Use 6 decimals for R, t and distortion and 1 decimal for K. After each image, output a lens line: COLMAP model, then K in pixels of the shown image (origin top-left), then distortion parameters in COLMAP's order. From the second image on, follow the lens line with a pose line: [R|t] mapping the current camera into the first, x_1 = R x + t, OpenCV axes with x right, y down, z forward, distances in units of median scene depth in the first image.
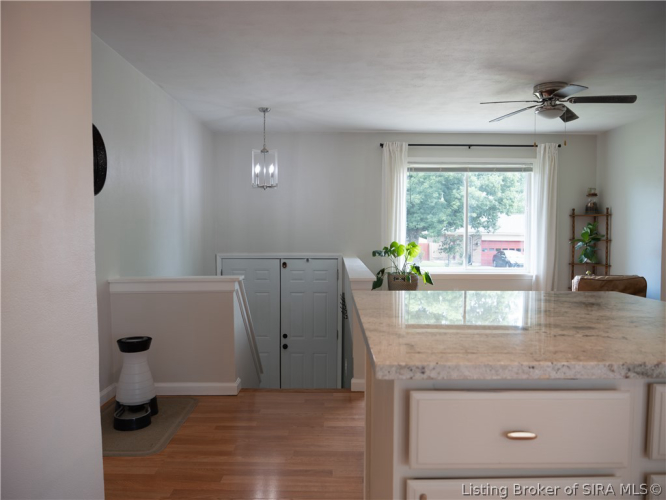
lens RADIAL K [[487.7, 0, 333.0], [0, 487.7, 250.0], [0, 0, 1]] dist [-0.050296, 0.009154]
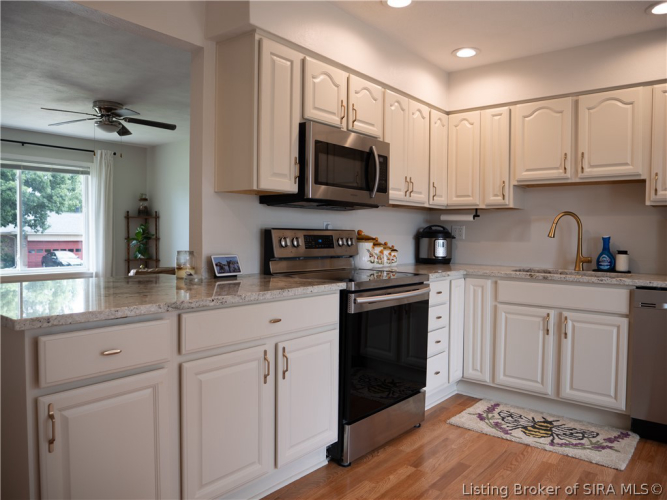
lens RADIAL K [[488.4, 0, 333.5], [0, 488.4, 250.0], [0, 0, 1]] dist [-0.050296, 0.009154]
pose [[0.646551, -0.023500, 0.762509, -0.057886], [0.022843, 0.999674, 0.011440, 0.003452], [-0.762529, 0.010021, 0.646877, -0.103278]]
